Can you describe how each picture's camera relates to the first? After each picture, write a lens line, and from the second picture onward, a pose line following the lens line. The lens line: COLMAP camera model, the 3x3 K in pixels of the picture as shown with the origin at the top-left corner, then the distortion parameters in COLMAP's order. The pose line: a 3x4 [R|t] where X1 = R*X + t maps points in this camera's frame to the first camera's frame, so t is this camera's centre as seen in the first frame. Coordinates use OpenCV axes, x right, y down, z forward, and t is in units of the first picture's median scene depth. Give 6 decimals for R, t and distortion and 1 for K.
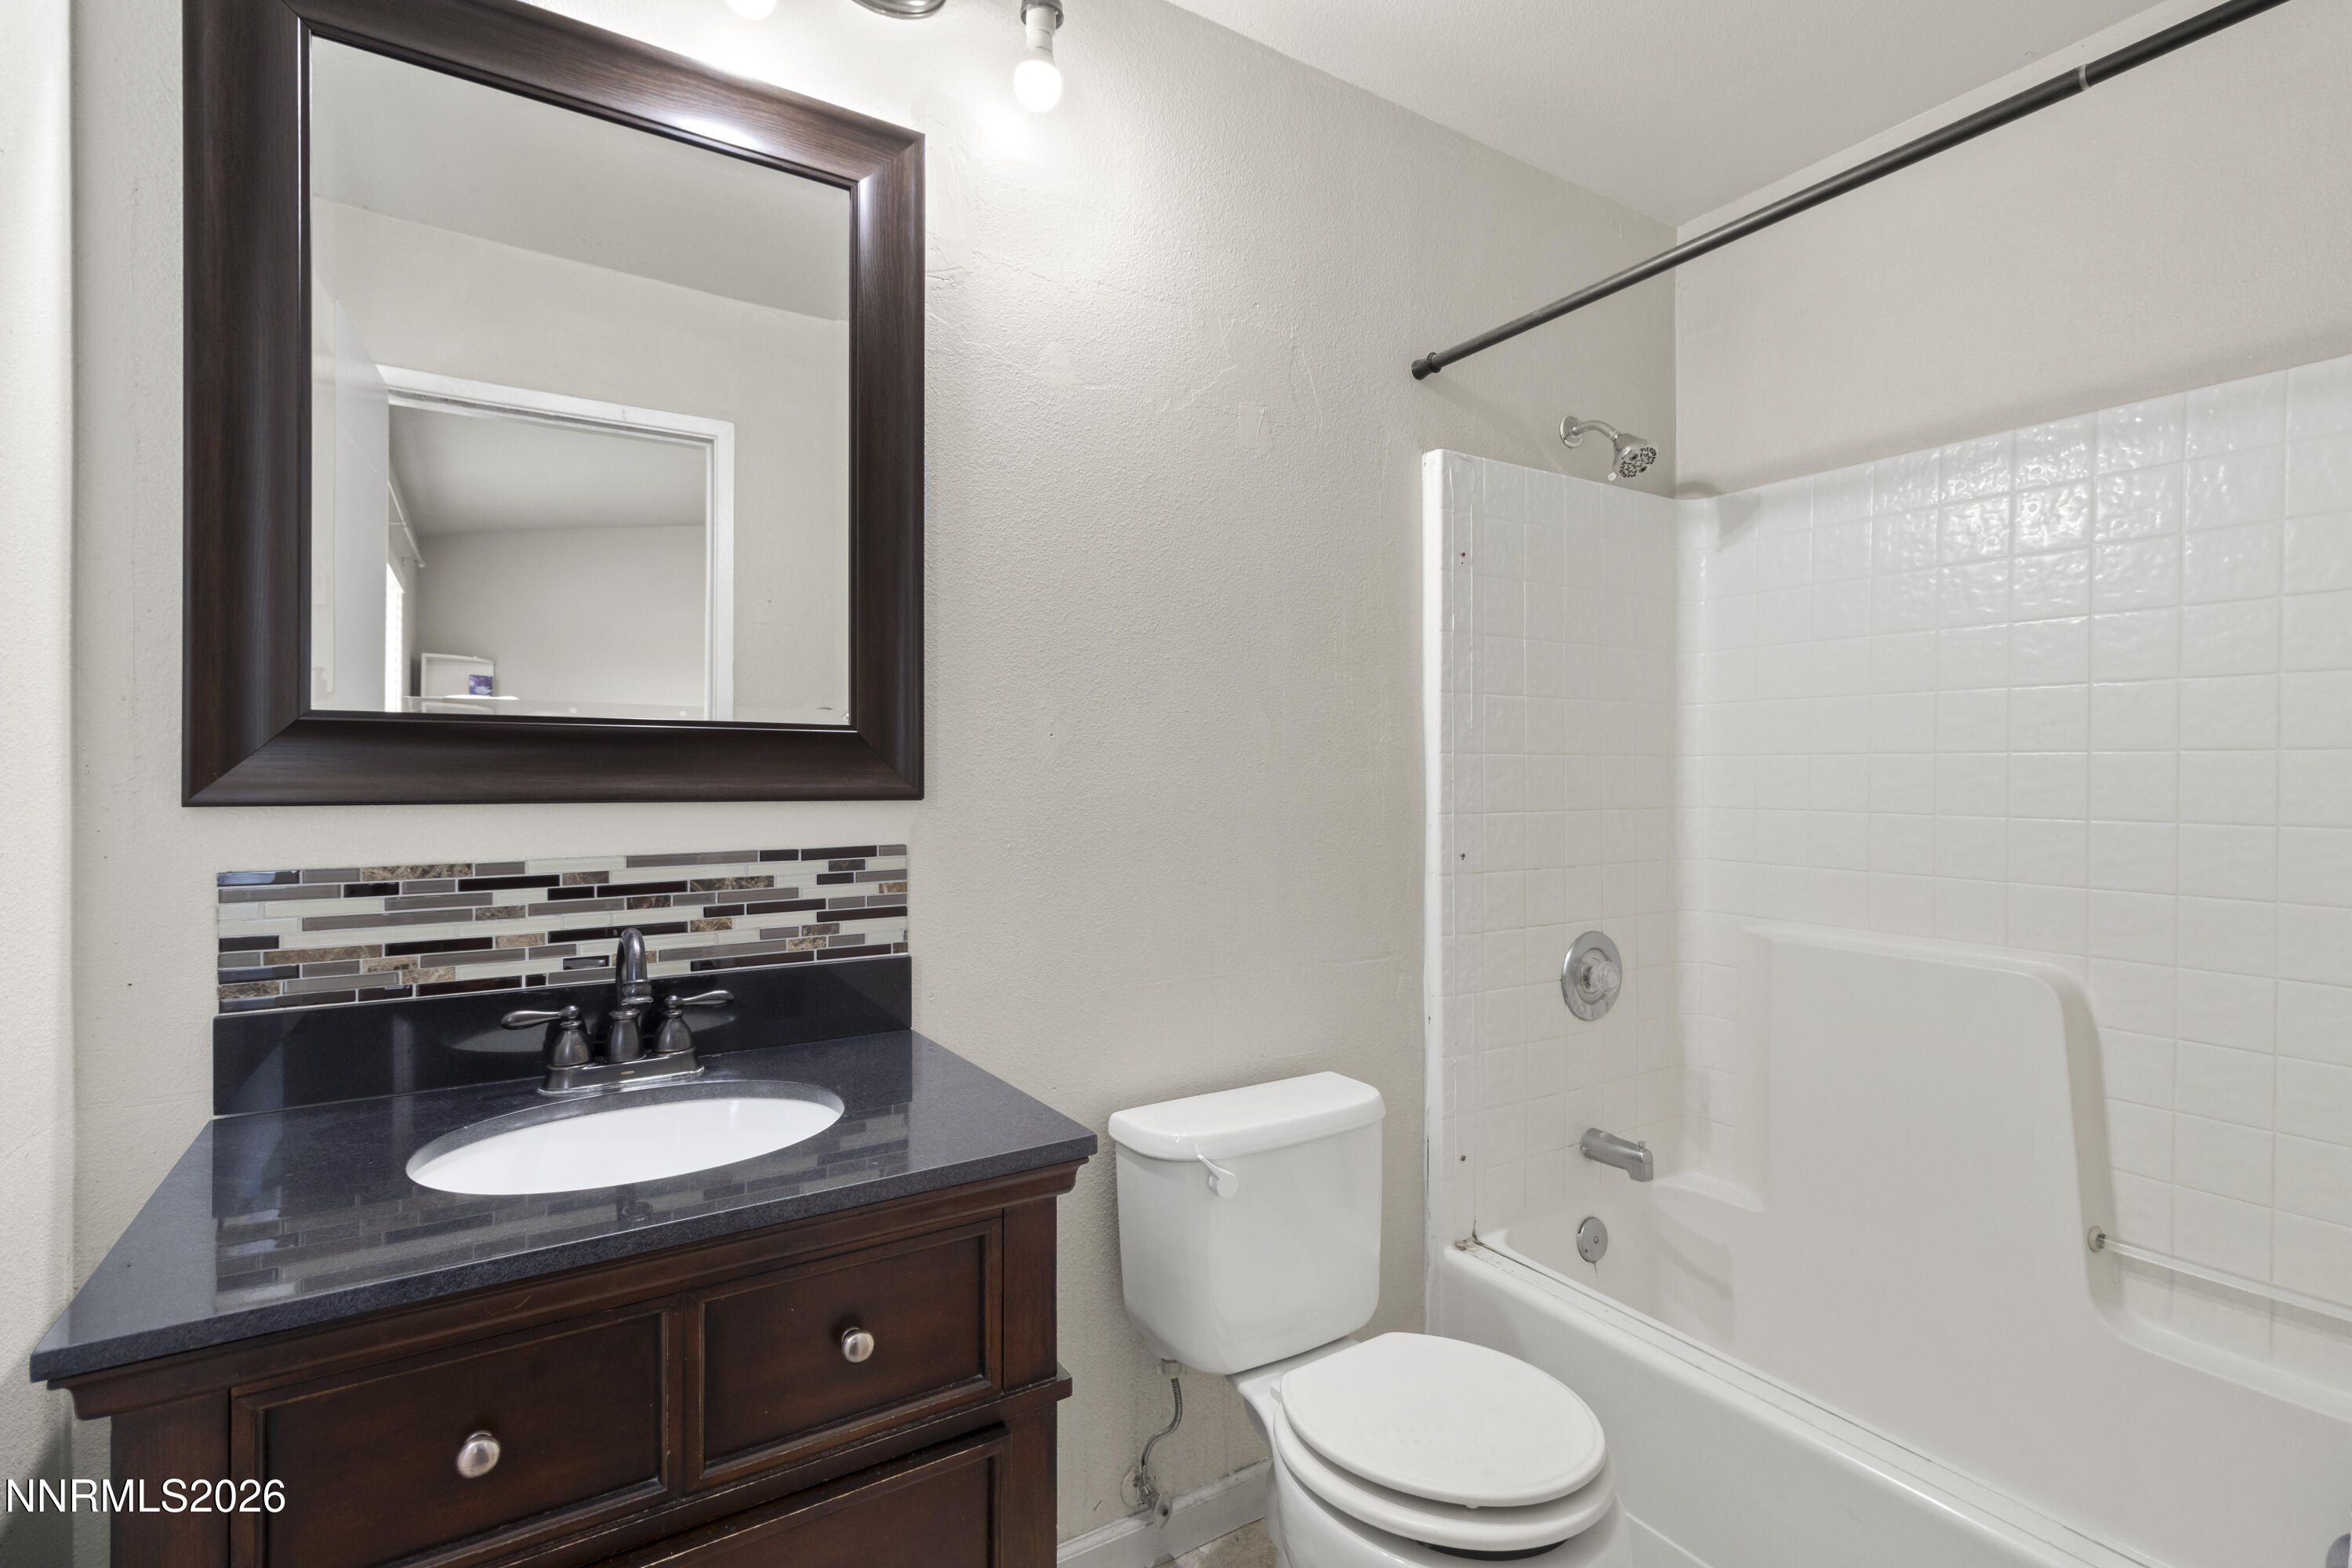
lens RADIAL K [[1082.7, 0, 1176.5], [0, 1082.7, 784.6], [0, 0, 1]] dist [-0.005000, -0.000607]
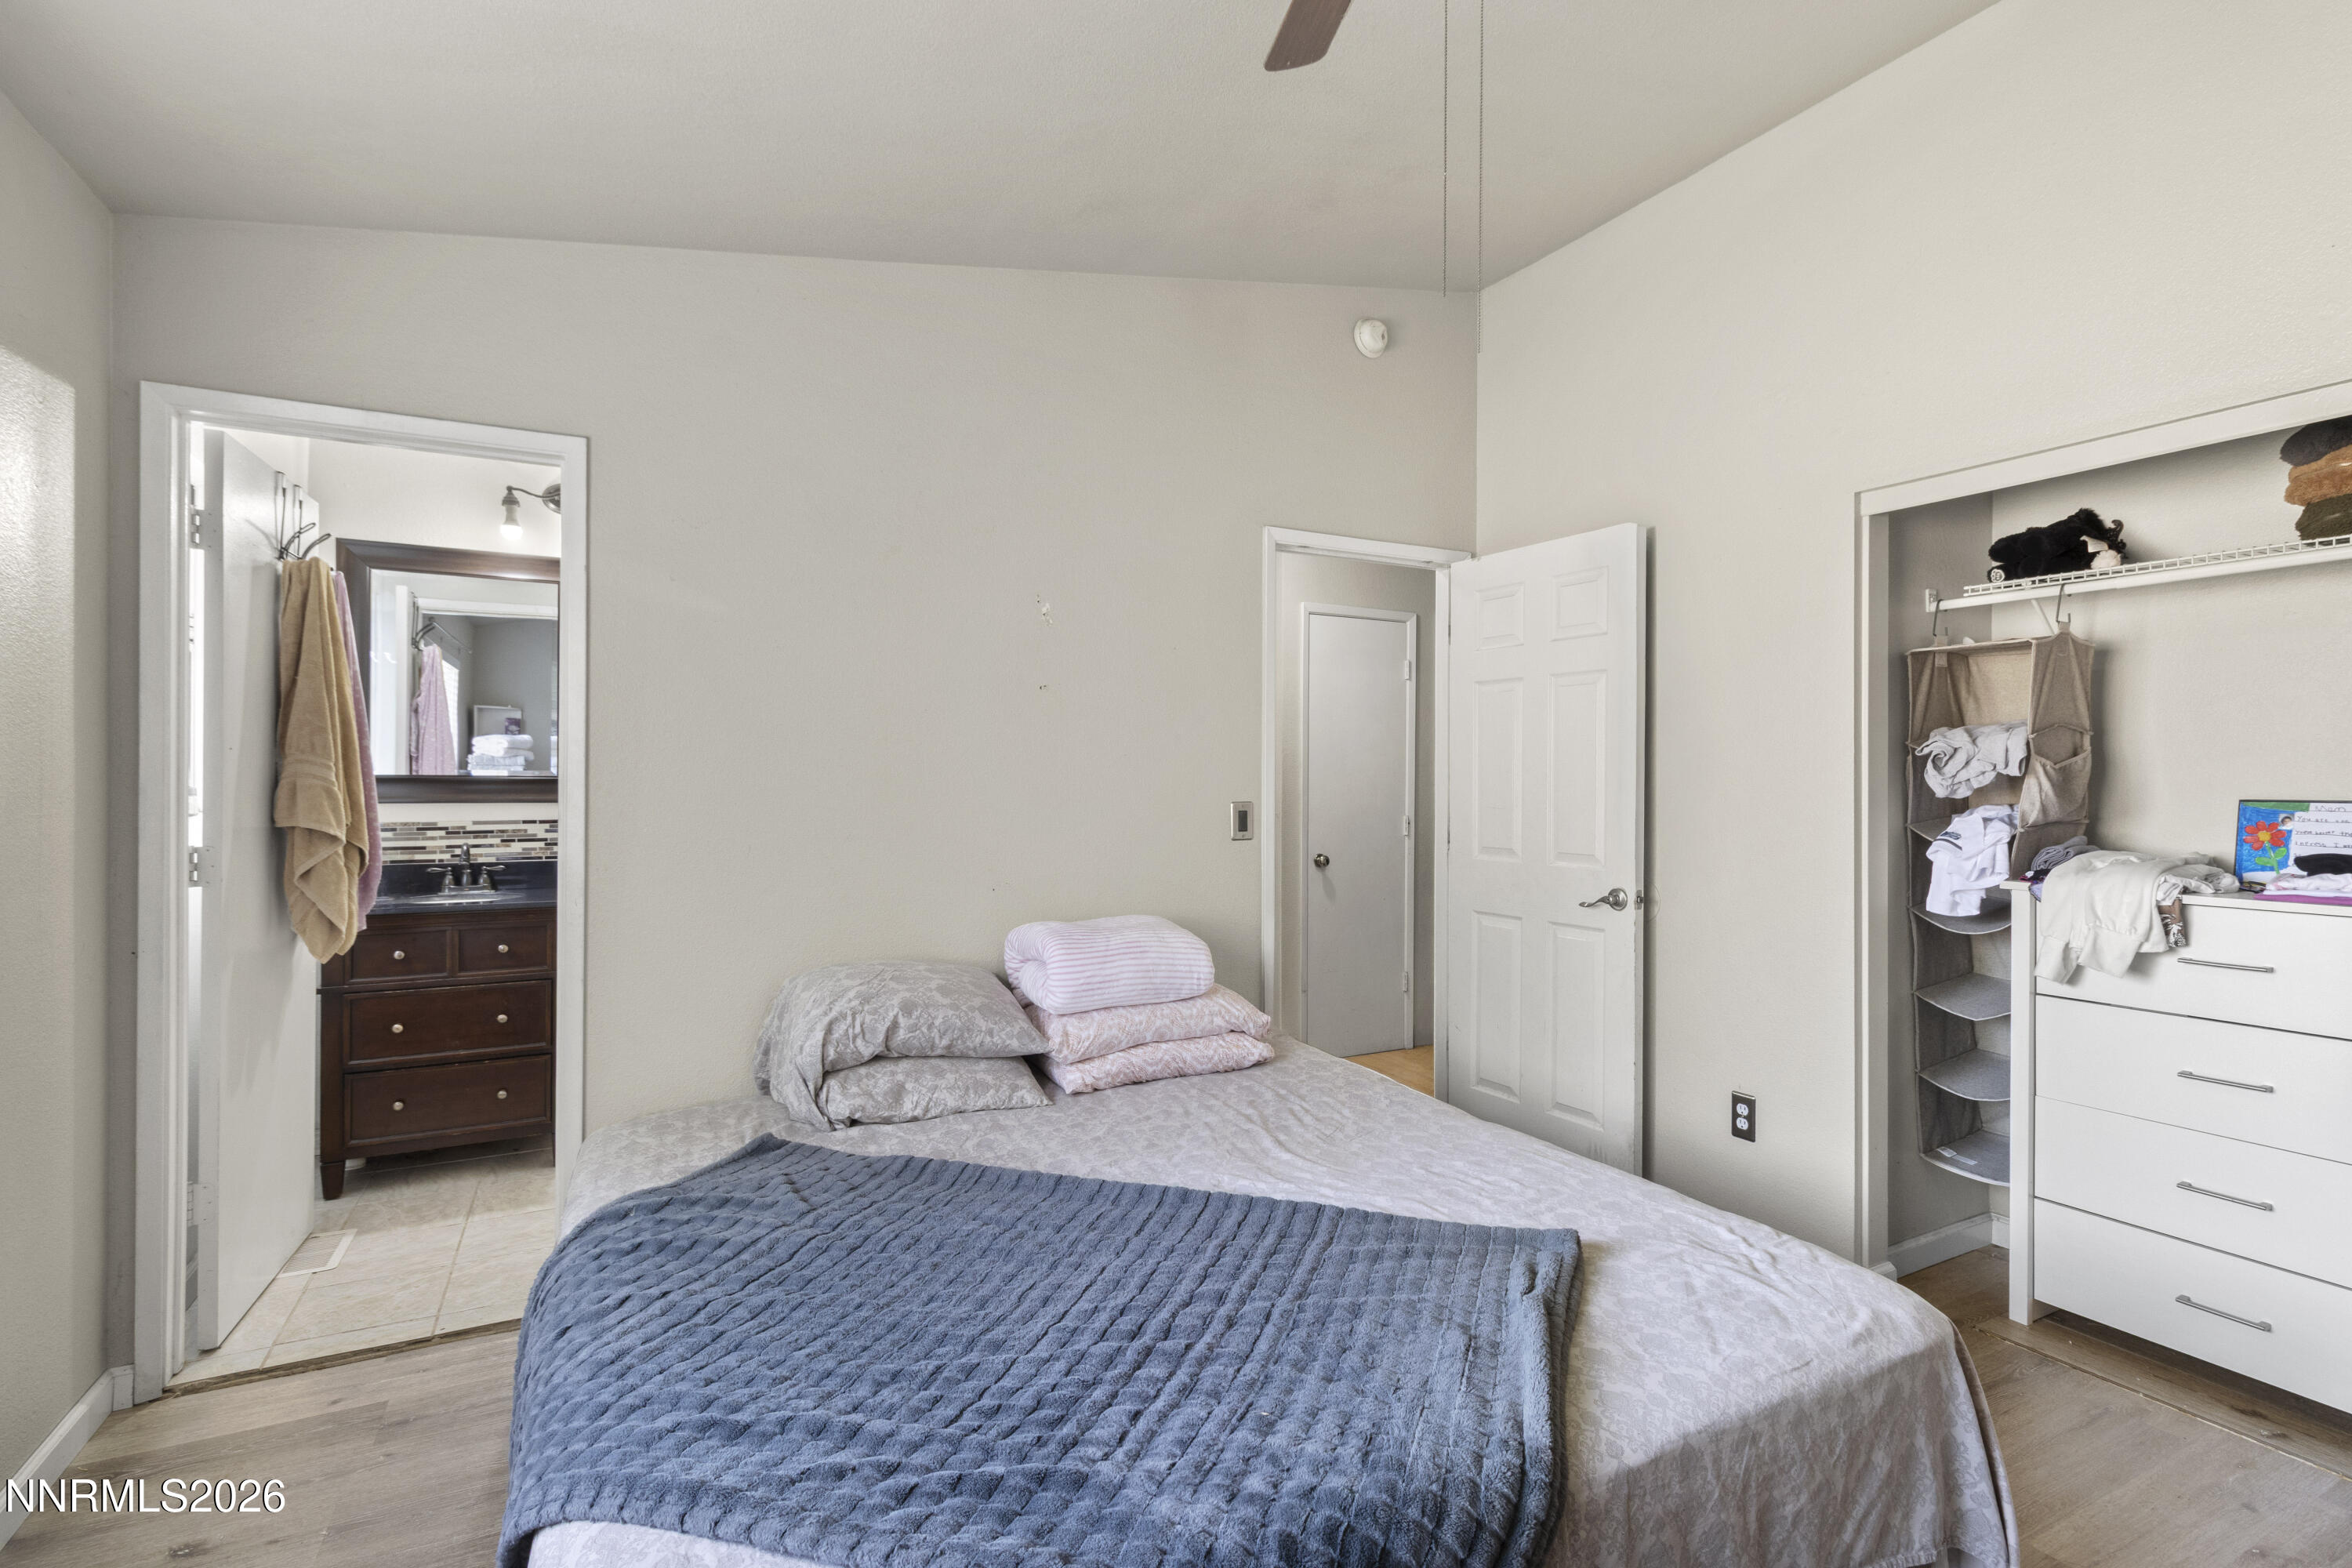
lens RADIAL K [[1082.7, 0, 1176.6], [0, 1082.7, 778.9], [0, 0, 1]] dist [-0.005000, -0.000607]
pose [[0.997024, 0.003468, -0.077019, 1.736469], [-0.003964, 0.999972, -0.006279, -0.042214], [0.076995, 0.006566, 0.997010, -1.915389]]
